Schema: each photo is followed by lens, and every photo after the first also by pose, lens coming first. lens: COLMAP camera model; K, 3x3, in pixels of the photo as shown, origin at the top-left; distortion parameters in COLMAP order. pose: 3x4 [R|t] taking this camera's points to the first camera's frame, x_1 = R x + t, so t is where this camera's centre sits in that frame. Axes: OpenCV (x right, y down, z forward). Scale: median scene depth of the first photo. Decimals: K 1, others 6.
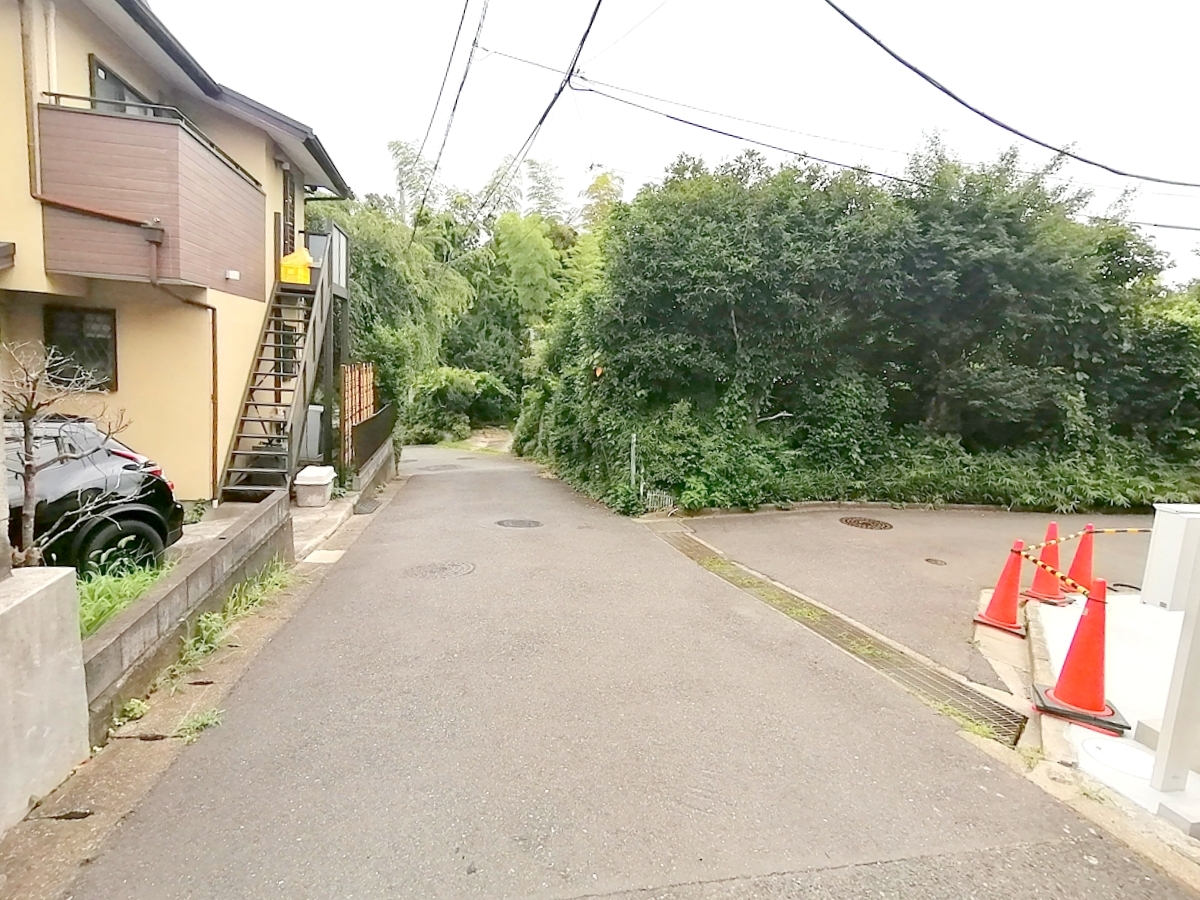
lens RADIAL K [[632.4, 0, 594.9], [0, 632.4, 443.4], [0, 0, 1]] dist [0.001079, -0.000150]
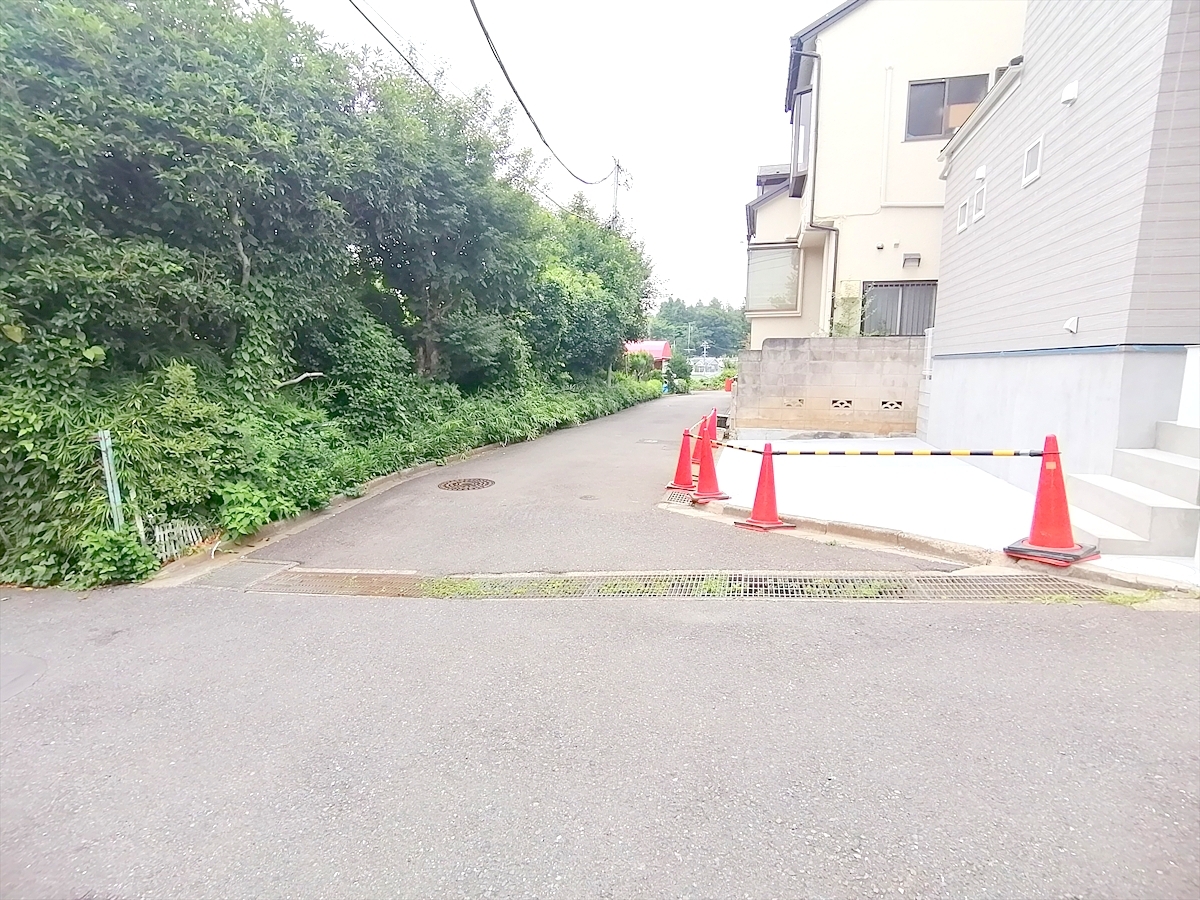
lens RADIAL K [[590.5, 0, 586.1], [0, 590.5, 447.9], [0, 0, 1]] dist [0.025178, -0.037669]
pose [[0.463207, -0.187845, 0.866114, -0.175919], [0.144705, 0.980195, 0.135197, -0.009098], [-0.874357, 0.062706, 0.481215, 0.412827]]
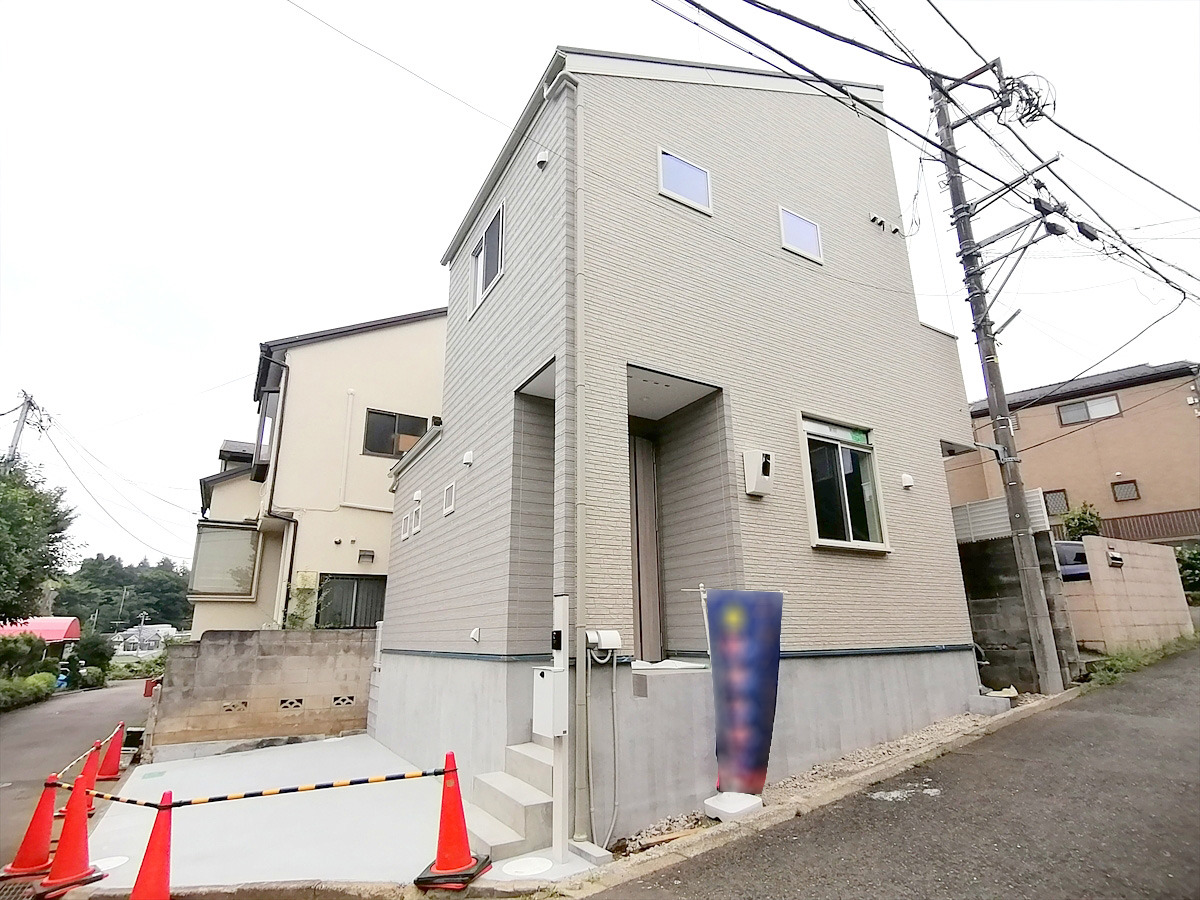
lens RADIAL K [[599.9, 0, 599.2], [0, 599.9, 469.0], [0, 0, 1]] dist [-0.011762, -0.001193]
pose [[-0.343808, 0.189535, 0.919713, -0.178470], [0.116037, 0.980487, -0.158683, -0.040232], [-0.931843, 0.052164, -0.359092, 0.378833]]
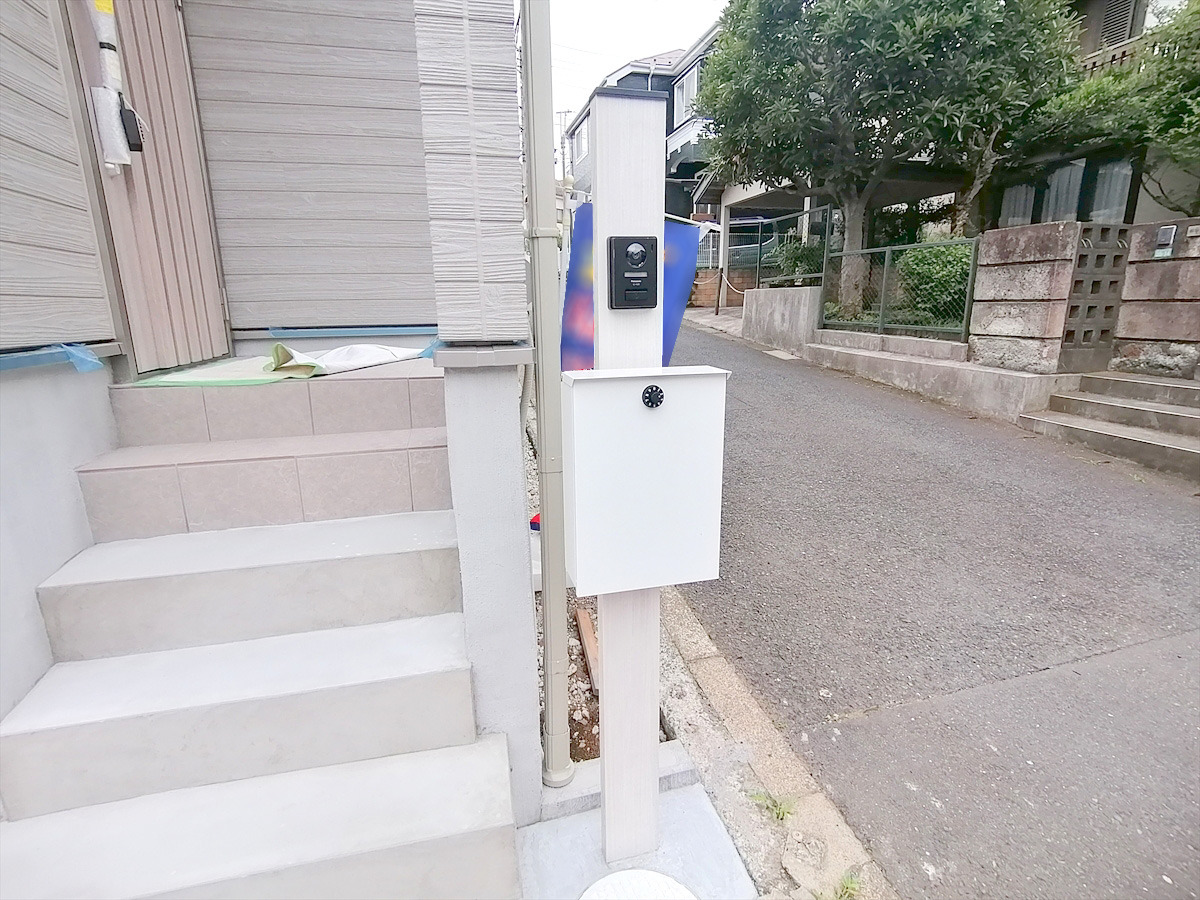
lens RADIAL K [[602.0, 0, 584.9], [0, 602.0, 448.2], [0, 0, 1]] dist [0.000685, 0.000854]
pose [[-0.997699, -0.038372, -0.055894, 0.274043], [-0.055752, 0.933451, 0.354347, 0.001009], [0.038577, 0.356648, -0.933442, 0.378504]]
